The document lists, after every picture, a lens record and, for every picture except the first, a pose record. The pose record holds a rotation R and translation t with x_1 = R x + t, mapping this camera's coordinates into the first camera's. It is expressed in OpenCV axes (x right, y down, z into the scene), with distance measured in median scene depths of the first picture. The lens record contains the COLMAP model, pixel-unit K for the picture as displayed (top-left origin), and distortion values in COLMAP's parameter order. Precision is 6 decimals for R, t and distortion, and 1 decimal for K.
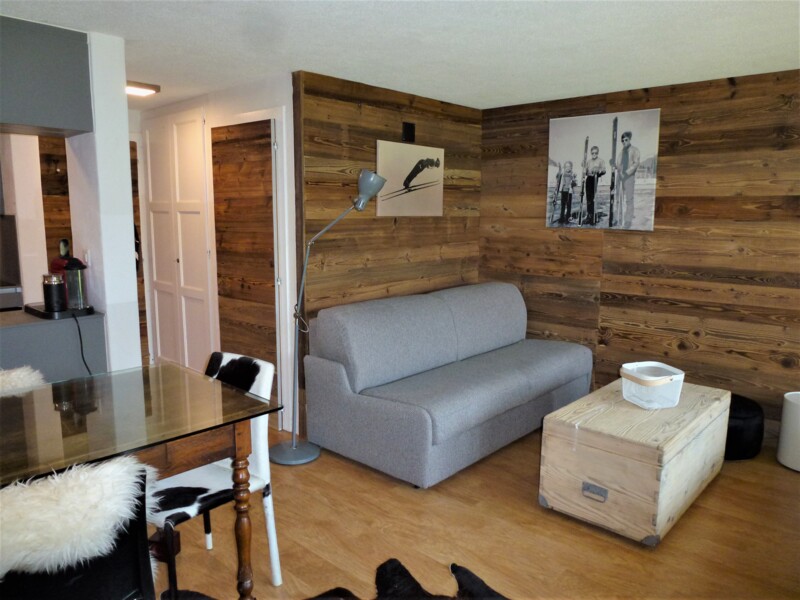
lens RADIAL K [[570.2, 0, 399.1], [0, 570.2, 302.0], [0, 0, 1]] dist [-0.028939, -0.003541]
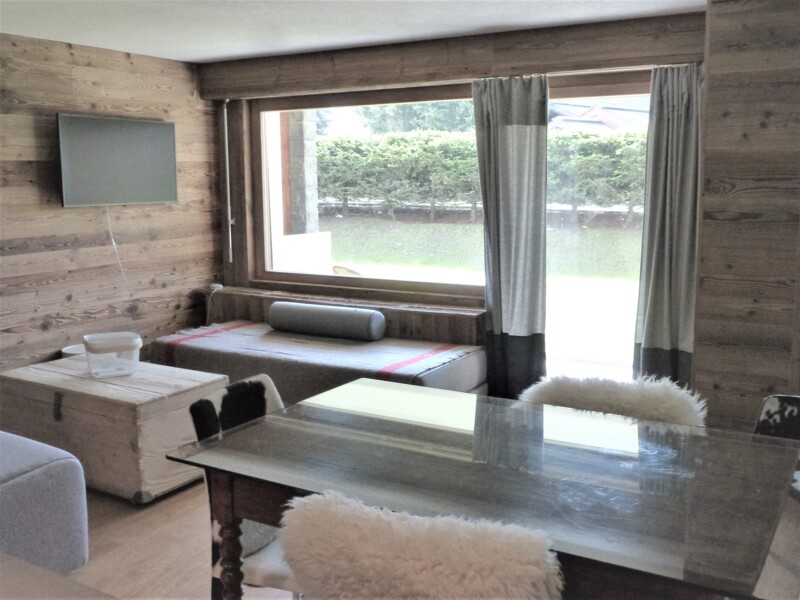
lens RADIAL K [[792.8, 0, 402.6], [0, 792.8, 297.8], [0, 0, 1]] dist [-0.029132, 0.000000]
pose [[-0.183589, -0.157004, 0.970384, -0.749742], [0.163137, 0.968607, 0.187581, -0.096232], [-0.969372, 0.192743, -0.152213, 0.549649]]
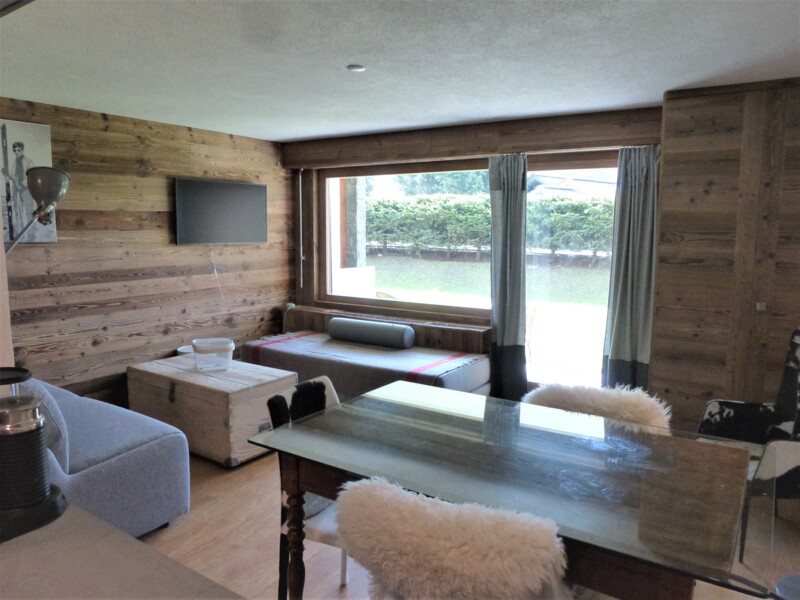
lens RADIAL K [[570.2, 0, 397.7], [0, 570.2, 299.0], [0, 0, 1]] dist [-0.028939, -0.003541]
pose [[-0.136227, -0.135206, 0.981408, -0.708008], [0.150089, 0.976391, 0.155348, -0.095900], [-0.979242, 0.168462, -0.112718, 0.551255]]
